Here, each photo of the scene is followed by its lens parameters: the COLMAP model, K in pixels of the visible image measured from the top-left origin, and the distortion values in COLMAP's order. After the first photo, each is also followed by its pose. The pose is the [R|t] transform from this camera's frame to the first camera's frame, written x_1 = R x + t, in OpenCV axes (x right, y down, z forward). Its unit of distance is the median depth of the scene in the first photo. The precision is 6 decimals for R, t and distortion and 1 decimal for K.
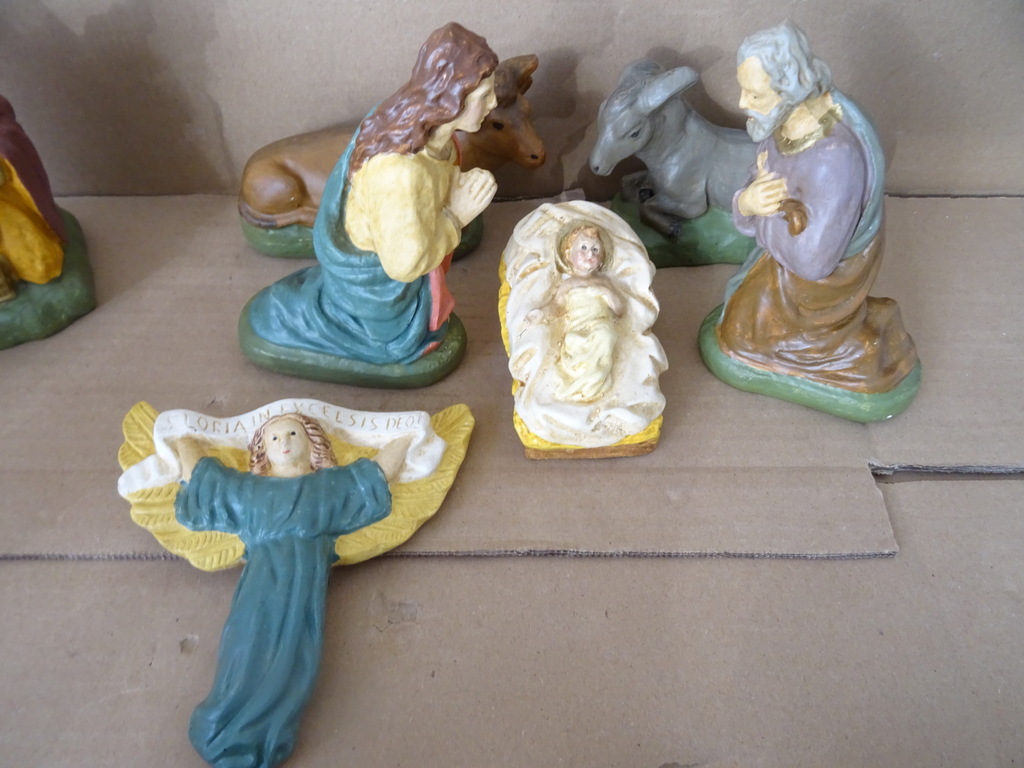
lens RADIAL K [[732.7, 0, 512.0], [0, 732.7, 384.0], [0, 0, 1]] dist [0.001331, -0.000465]
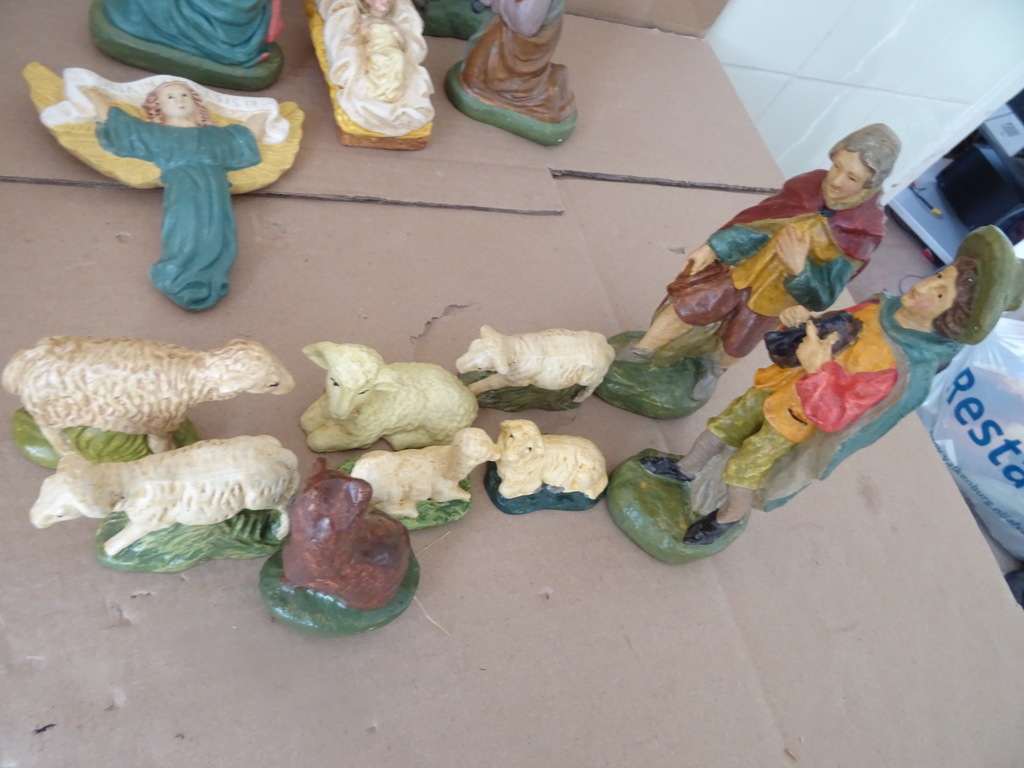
lens RADIAL K [[751.1, 0, 512.0], [0, 751.1, 384.0], [0, 0, 1]] dist [0.006676, 0.002869]
pose [[0.893372, -0.050689, 0.446449, -0.385113], [-0.024177, 0.986754, 0.160414, 0.337755], [-0.448667, -0.154103, 0.880313, -0.554634]]
